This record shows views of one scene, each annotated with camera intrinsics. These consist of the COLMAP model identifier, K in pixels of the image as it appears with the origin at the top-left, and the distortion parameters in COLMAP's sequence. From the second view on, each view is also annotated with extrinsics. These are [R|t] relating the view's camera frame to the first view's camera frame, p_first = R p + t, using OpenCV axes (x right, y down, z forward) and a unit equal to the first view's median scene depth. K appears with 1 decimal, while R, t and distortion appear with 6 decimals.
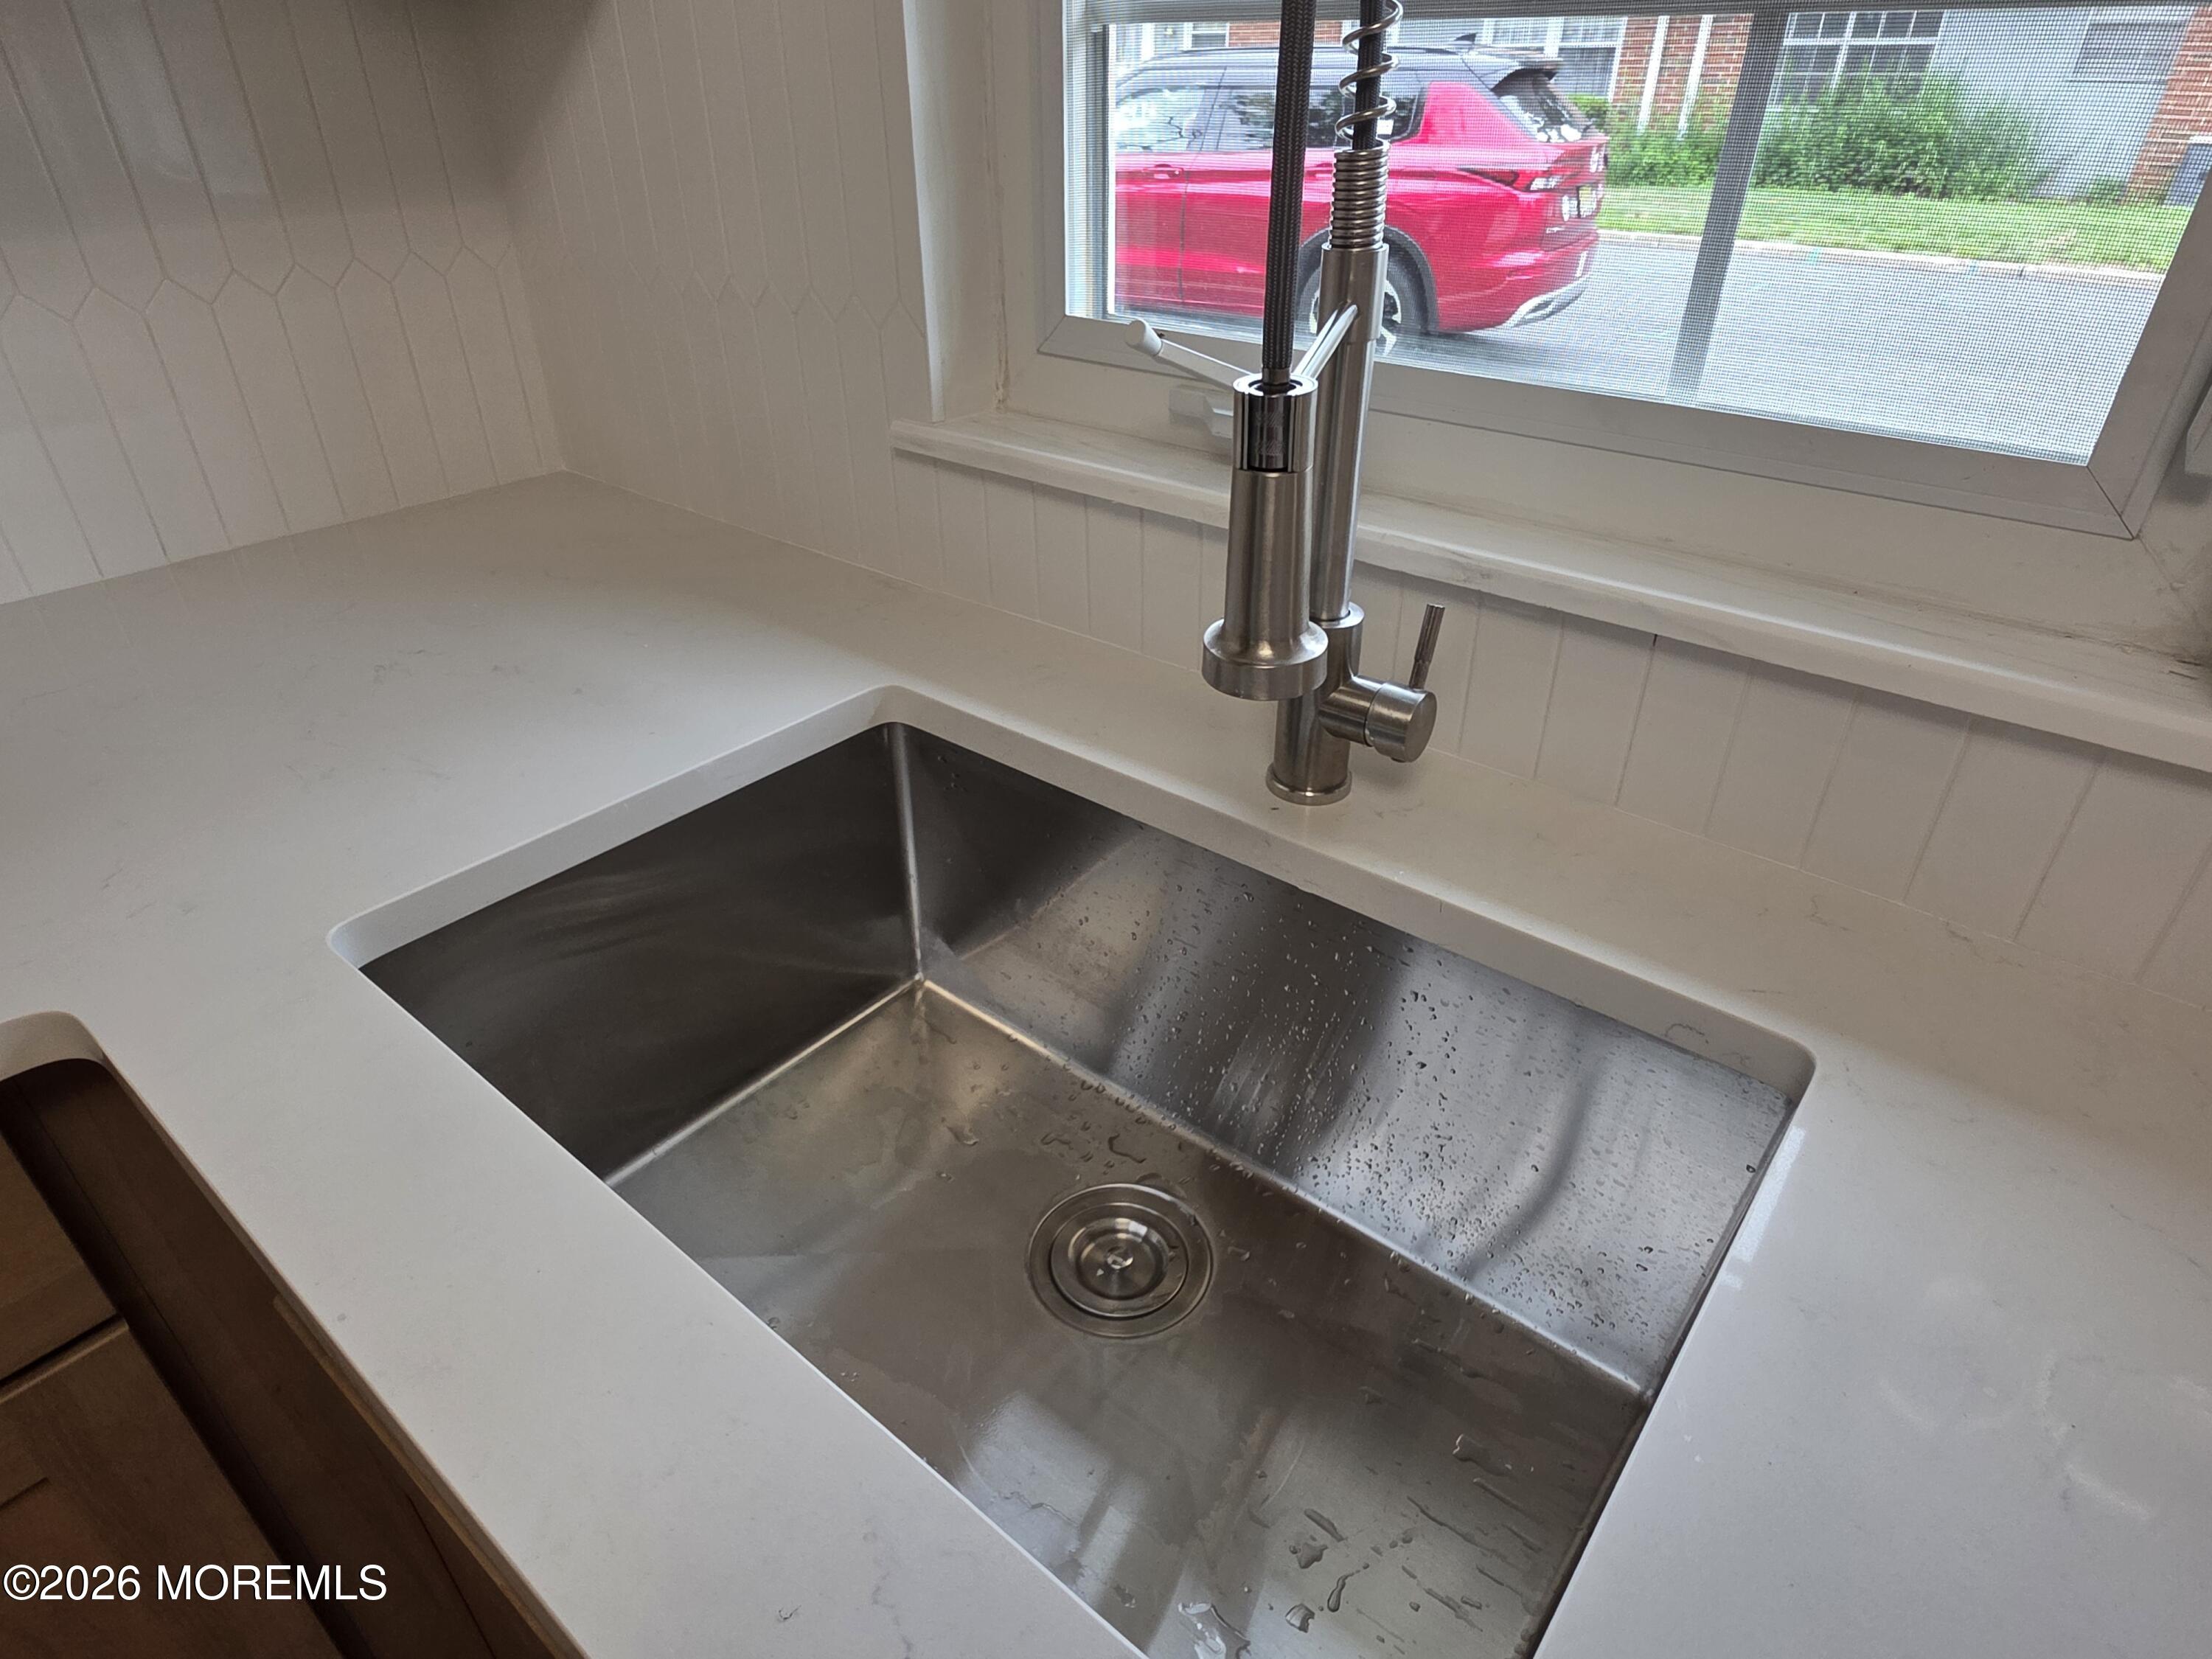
lens RADIAL K [[1258.7, 0, 1106.6], [0, 1258.7, 846.3], [0, 0, 1]] dist [-0.003960, 0.000692]
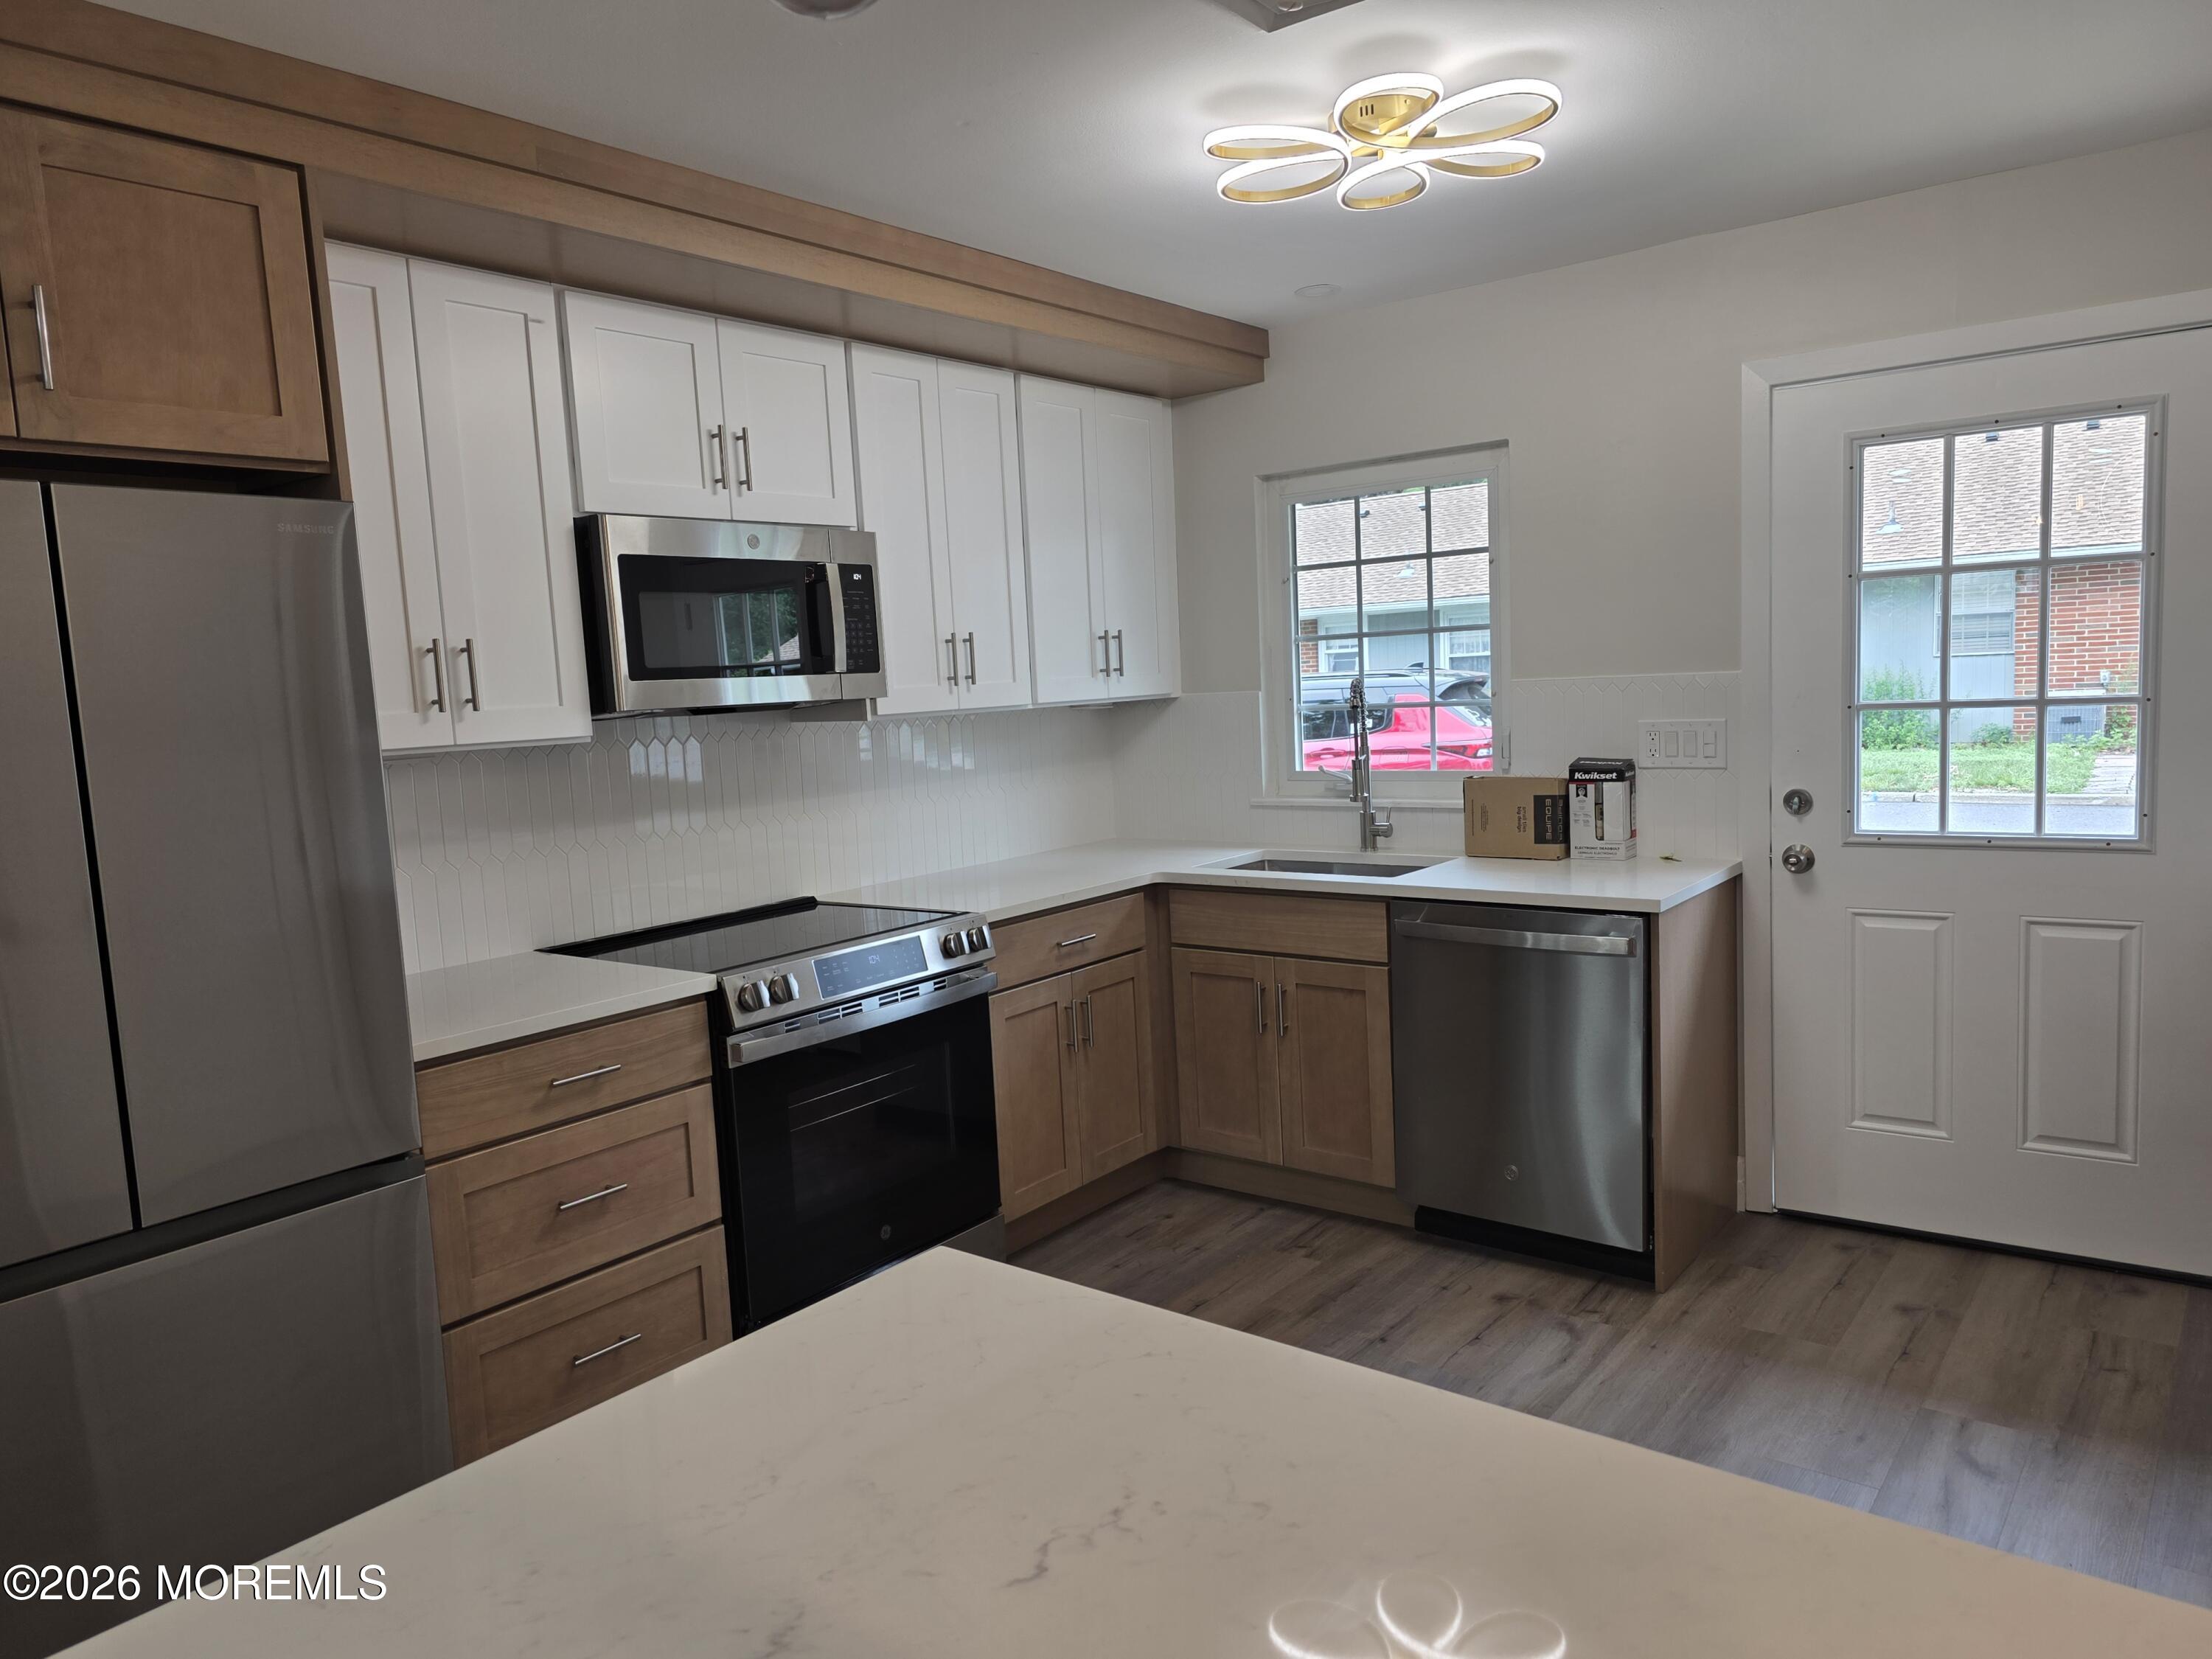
lens RADIAL K [[1490.3, 0, 1115.9], [0, 1490.3, 832.8], [0, 0, 1]] dist [0.051976, -0.038675]
pose [[0.998405, -0.052653, 0.020373, -0.099619], [0.056254, 0.897193, -0.438042, 0.253969], [0.004786, 0.438489, 0.898724, -0.448761]]
